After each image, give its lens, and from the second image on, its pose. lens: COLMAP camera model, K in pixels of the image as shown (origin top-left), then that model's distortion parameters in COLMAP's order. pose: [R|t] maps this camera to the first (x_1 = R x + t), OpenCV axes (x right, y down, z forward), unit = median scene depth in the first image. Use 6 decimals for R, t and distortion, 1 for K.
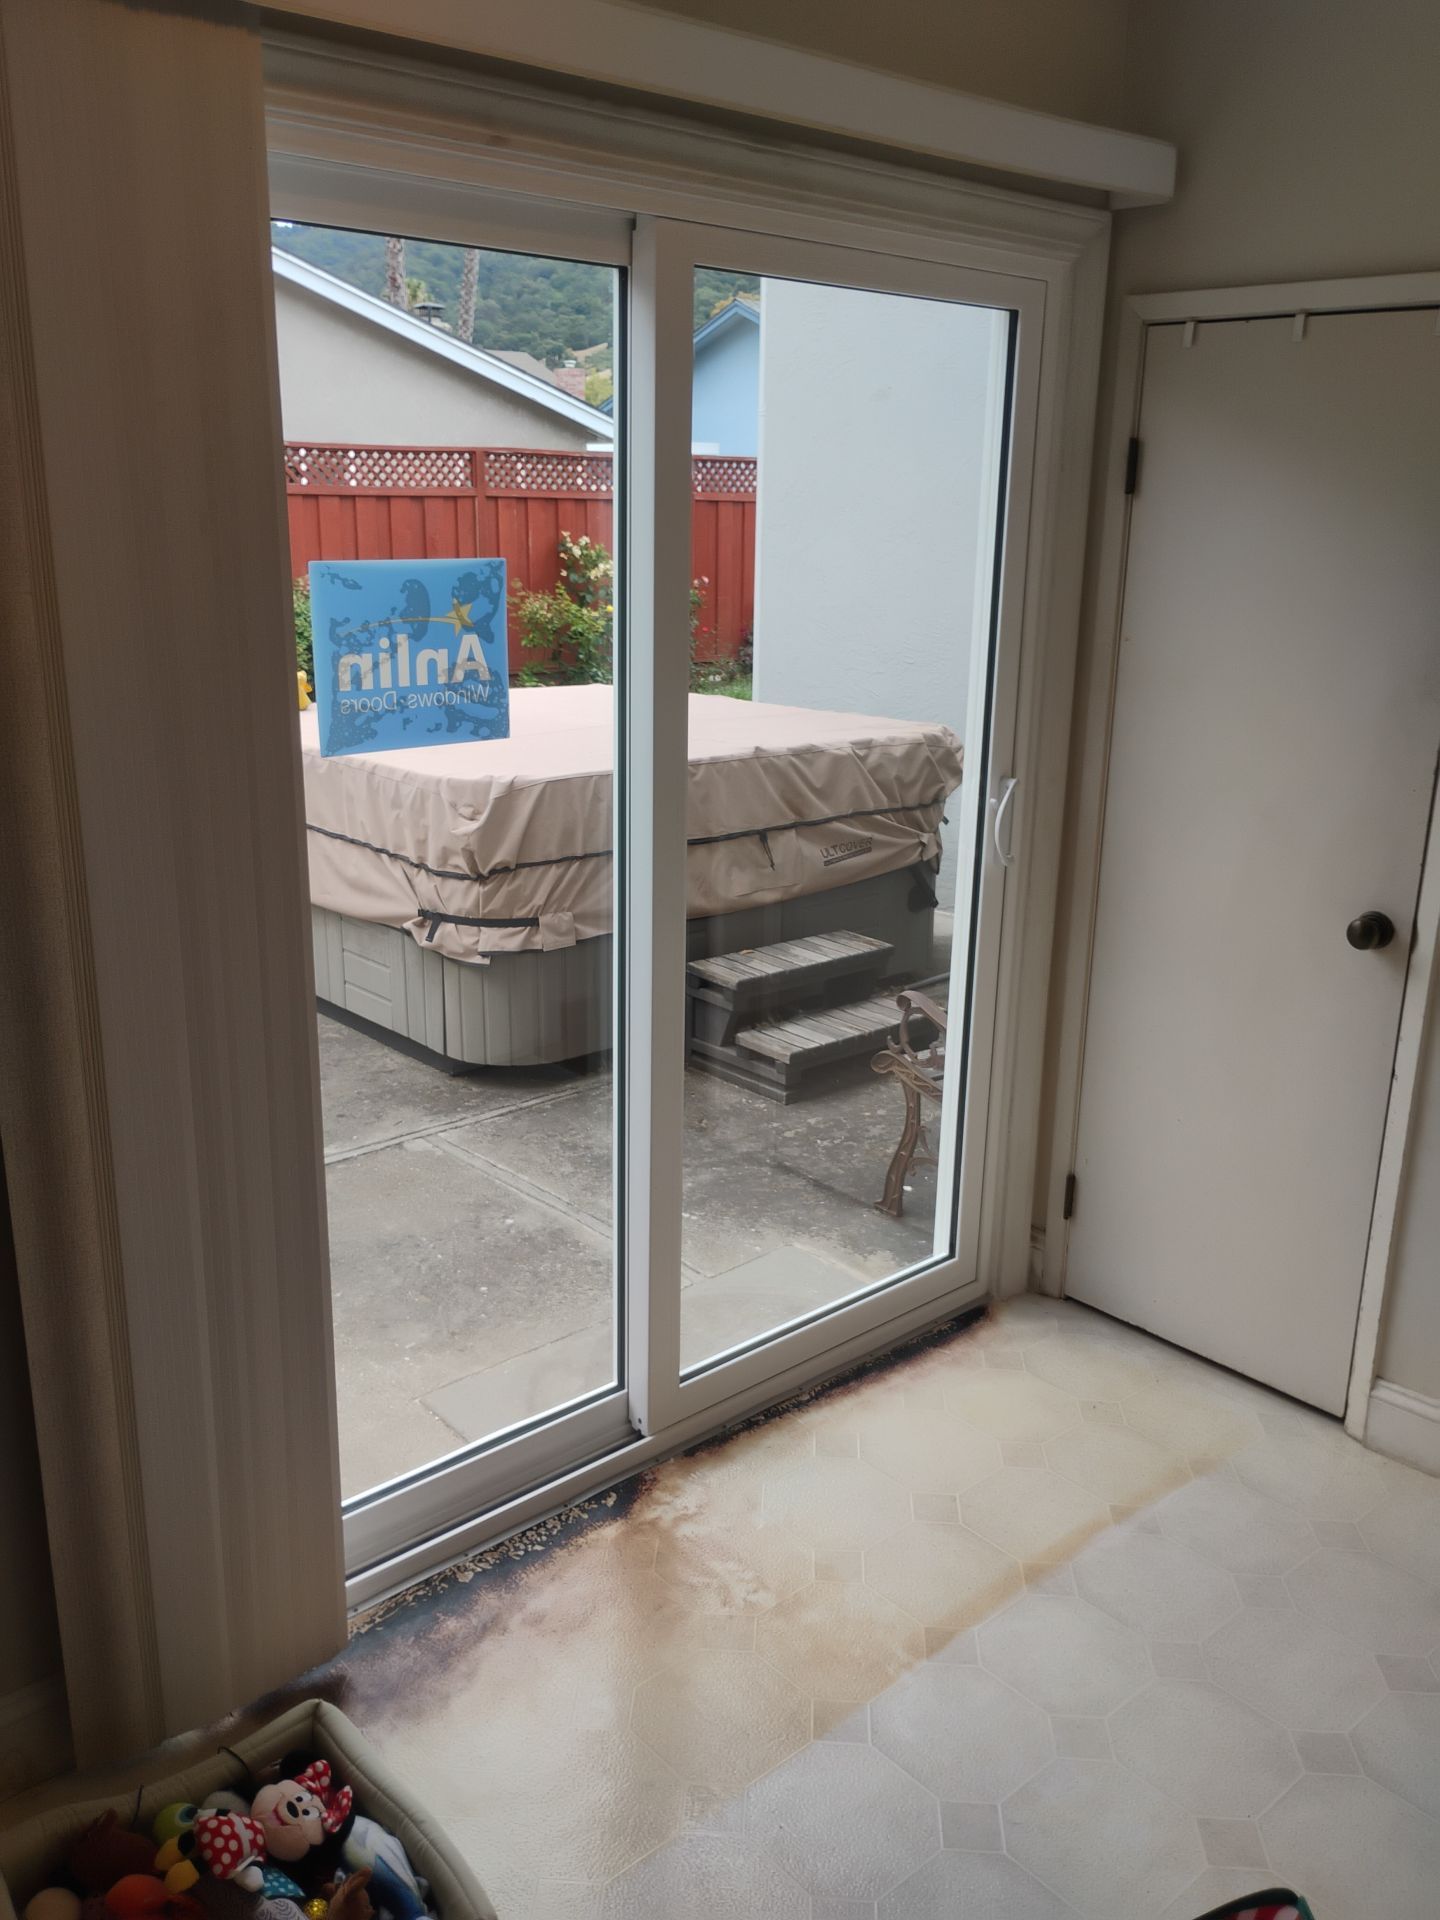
lens RADIAL K [[1587.6, 0, 716.2], [0, 1587.6, 915.2], [0, 0, 1]] dist [0.093987, -0.128496]
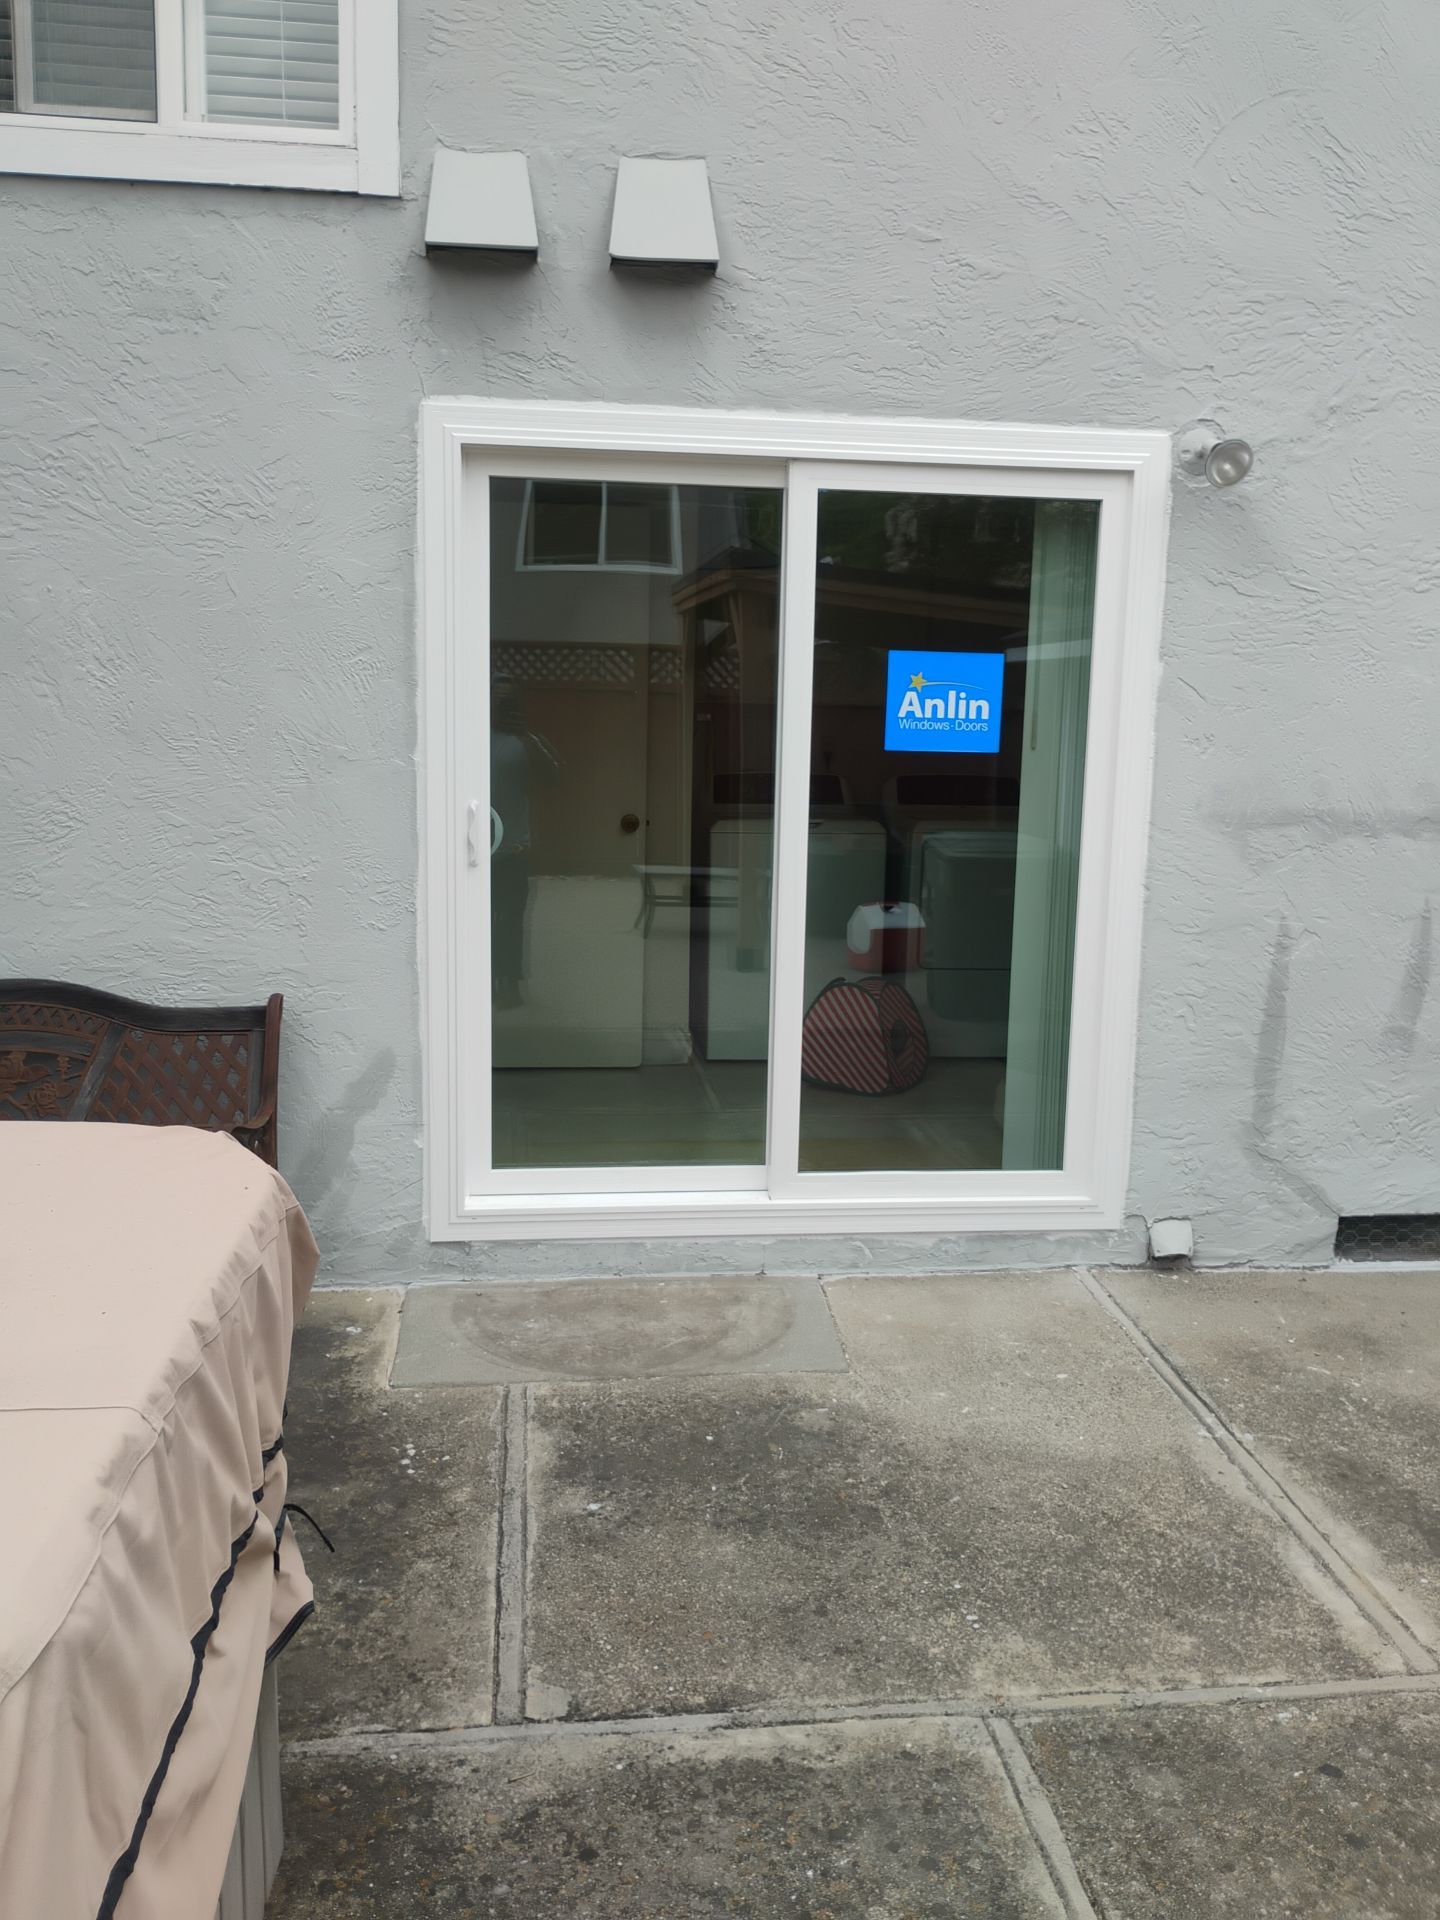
lens RADIAL K [[1587.6, 0, 716.2], [0, 1587.6, 915.2], [0, 0, 1]] dist [0.093987, -0.128496]
pose [[-0.814108, -0.101809, 0.571719, -1.400460], [0.115138, 0.936669, 0.330749, -0.763613], [-0.569185, 0.335092, -0.750827, 3.455291]]
